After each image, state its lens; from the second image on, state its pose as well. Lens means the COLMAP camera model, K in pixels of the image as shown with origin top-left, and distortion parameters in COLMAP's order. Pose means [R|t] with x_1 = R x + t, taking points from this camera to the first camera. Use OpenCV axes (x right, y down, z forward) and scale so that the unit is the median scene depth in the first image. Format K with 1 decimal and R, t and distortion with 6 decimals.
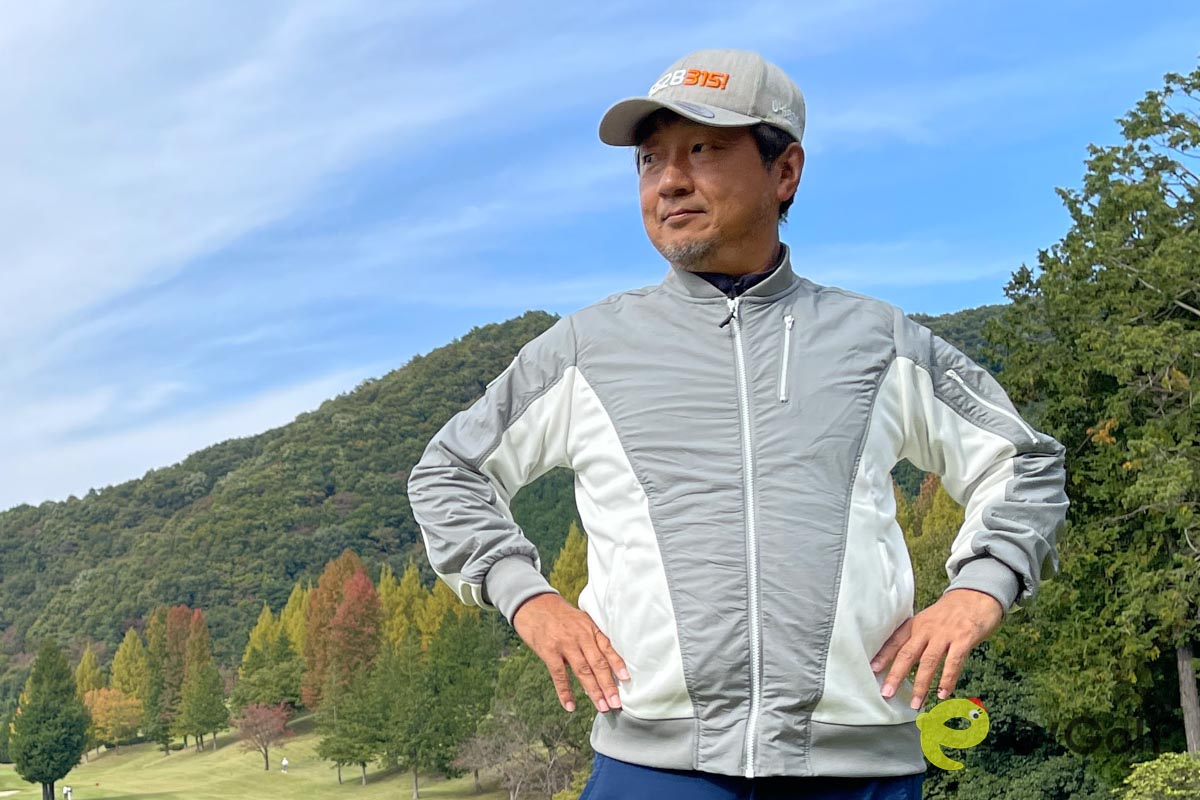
lens RADIAL K [[893.0, 0, 601.6], [0, 893.0, 402.0], [0, 0, 1]] dist [-0.013361, 0.012368]
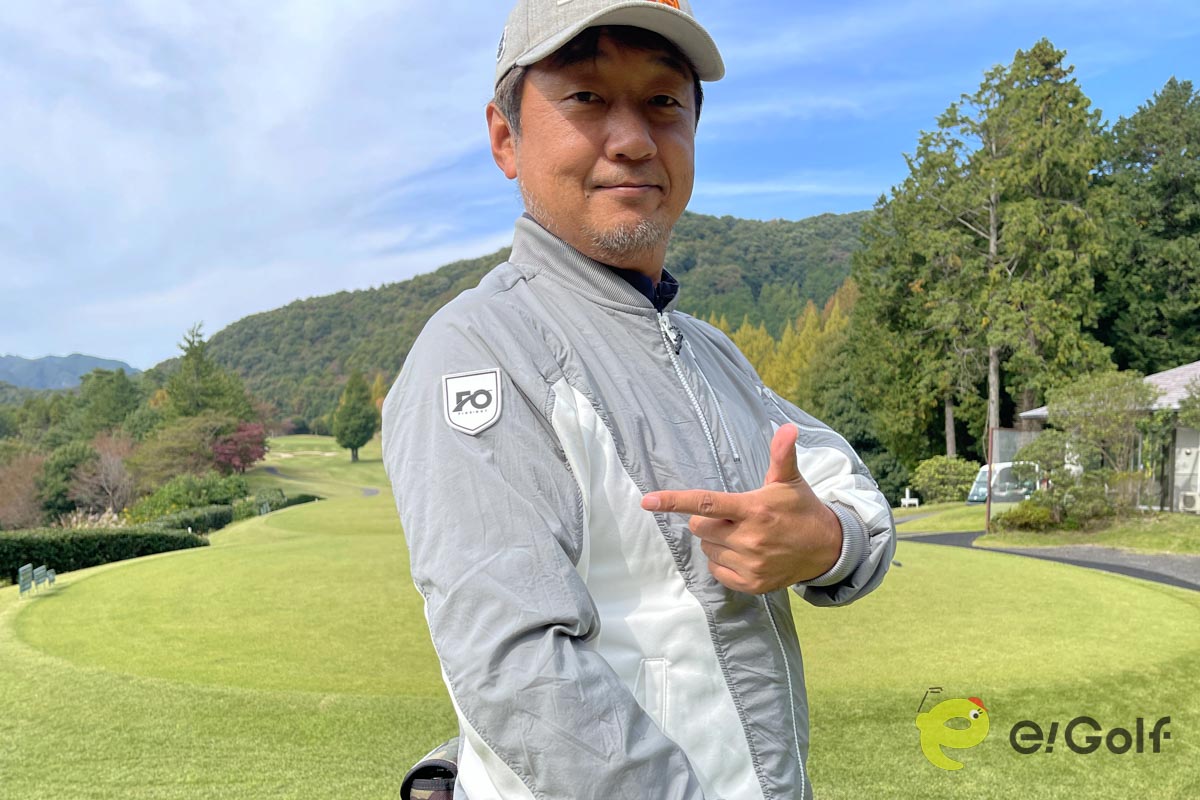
lens RADIAL K [[893.0, 0, 602.0], [0, 893.0, 408.6], [0, 0, 1]] dist [-0.013361, 0.012368]
pose [[0.985209, 0.027588, 0.169122, -0.406266], [-0.040274, 0.996588, 0.072042, 0.184484], [-0.166558, -0.077788, 0.982959, -0.764739]]
